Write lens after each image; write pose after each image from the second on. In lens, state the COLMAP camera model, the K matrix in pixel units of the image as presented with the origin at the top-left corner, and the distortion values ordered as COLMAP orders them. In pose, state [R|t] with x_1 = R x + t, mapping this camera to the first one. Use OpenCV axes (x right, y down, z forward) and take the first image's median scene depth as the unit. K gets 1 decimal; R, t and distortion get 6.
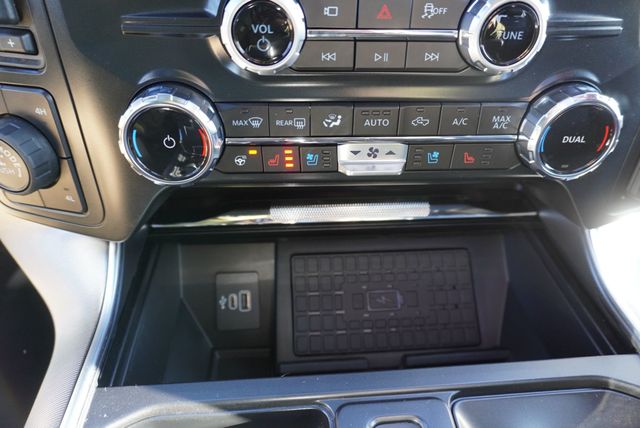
lens RADIAL K [[430.5, 0, 320.0], [0, 430.5, 214.0], [0, 0, 1]] dist [-0.048711, 0.042047]
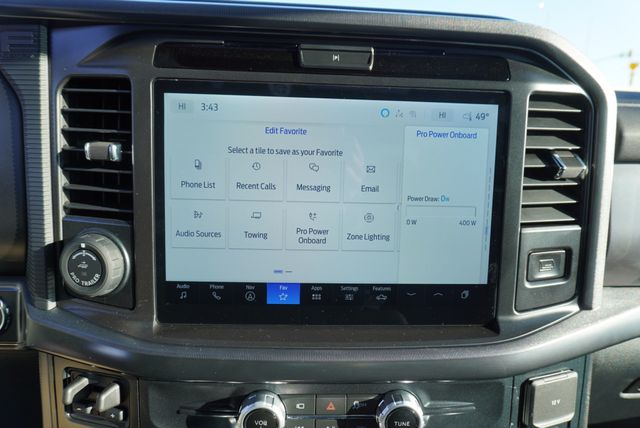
lens RADIAL K [[428.8, 0, 318.9], [0, 428.8, 215.9], [0, 0, 1]] dist [-0.046663, 0.041254]
pose [[0.999863, 0.008222, -0.014391, 0.104652], [-0.013592, 0.903655, -0.428045, -0.374605], [0.009485, 0.428182, 0.903643, -0.802204]]
